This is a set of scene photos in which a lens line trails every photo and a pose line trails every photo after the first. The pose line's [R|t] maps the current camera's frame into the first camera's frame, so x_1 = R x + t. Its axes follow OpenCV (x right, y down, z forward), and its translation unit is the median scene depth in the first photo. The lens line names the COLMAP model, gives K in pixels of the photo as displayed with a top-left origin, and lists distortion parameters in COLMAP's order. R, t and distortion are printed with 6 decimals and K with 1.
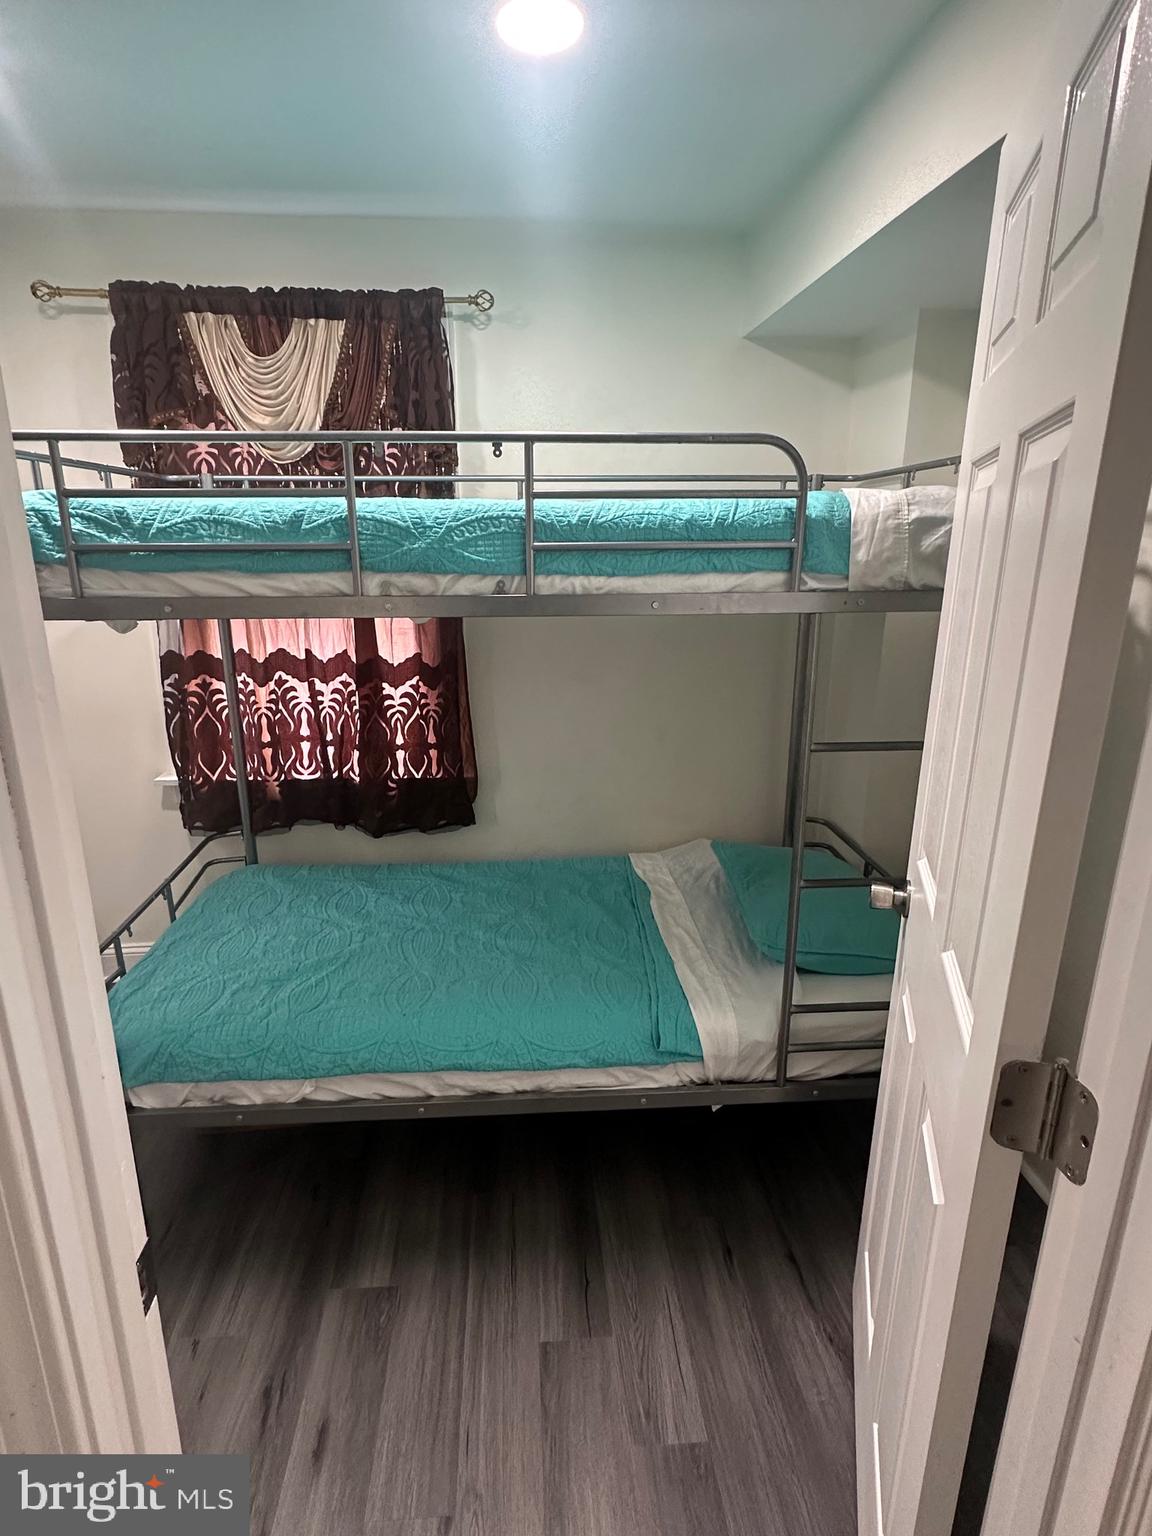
lens RADIAL K [[813.4, 0, 569.8], [0, 813.4, 767.5], [0, 0, 1]] dist [-0.006140, 0.002168]
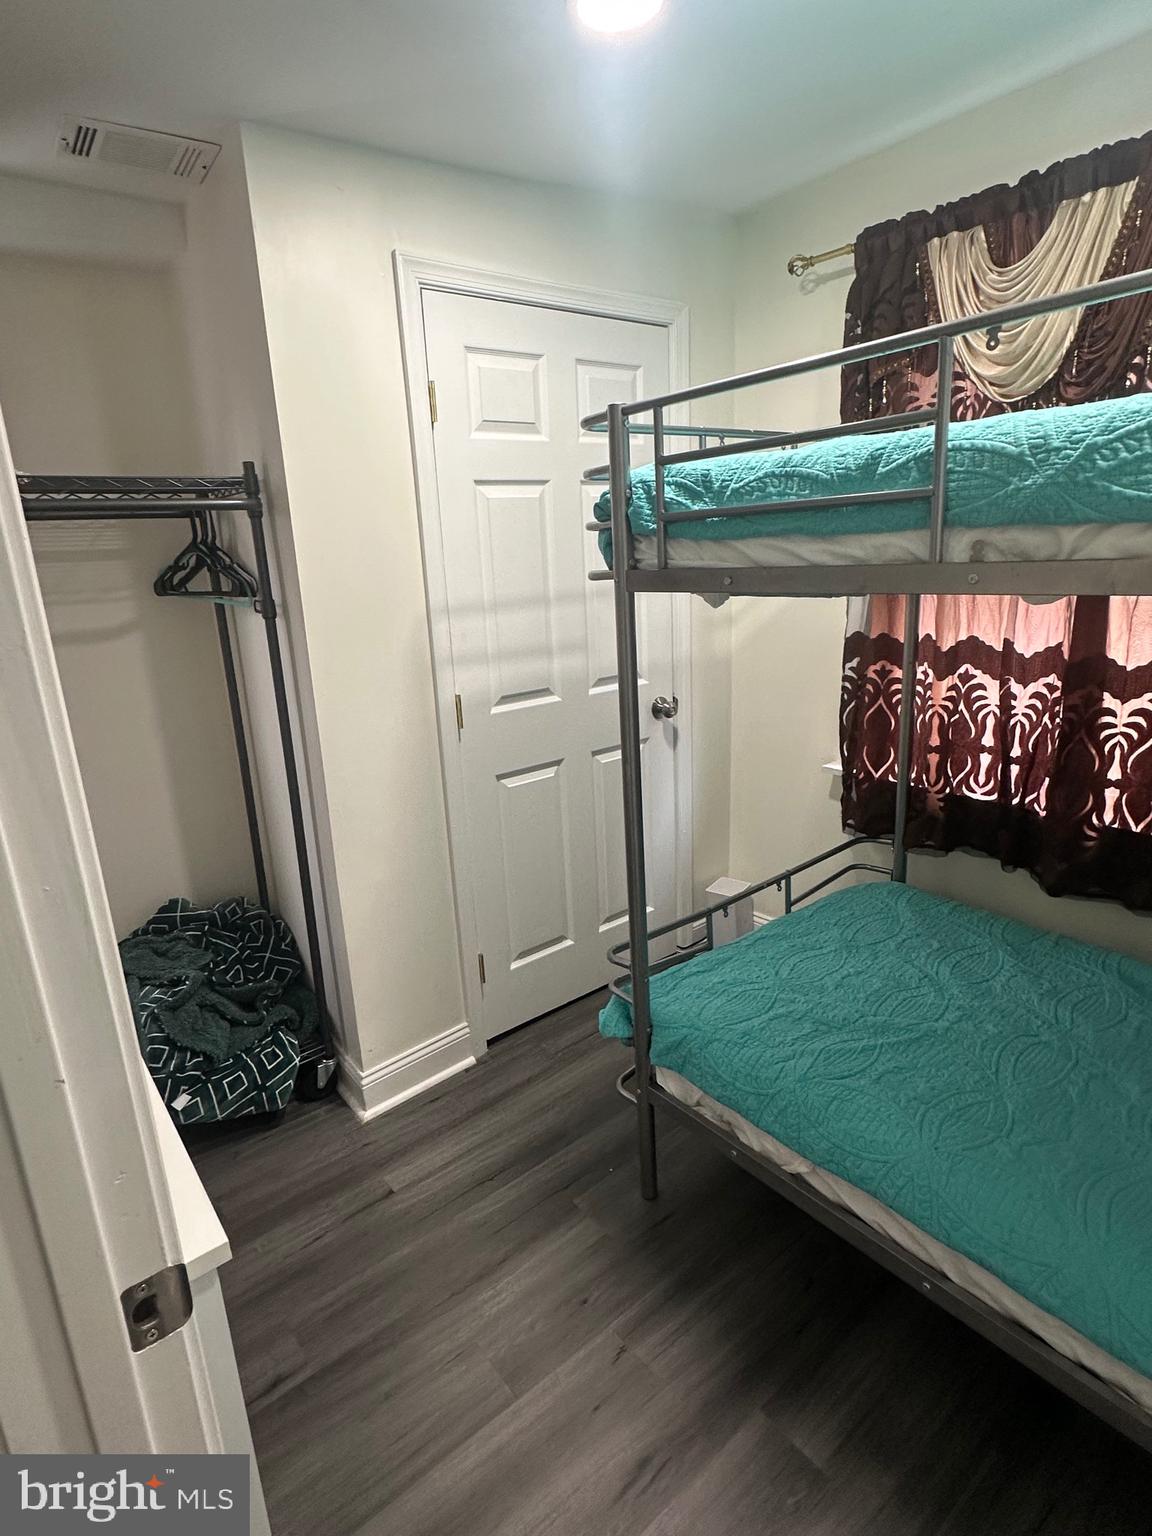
lens RADIAL K [[813.4, 0, 579.5], [0, 813.4, 764.3], [0, 0, 1]] dist [-0.006140, 0.002168]
pose [[0.568082, 0.181086, -0.802802, 0.107587], [-0.169441, 0.980328, 0.101230, -0.039813], [0.805340, 0.078521, 0.587590, 0.237114]]
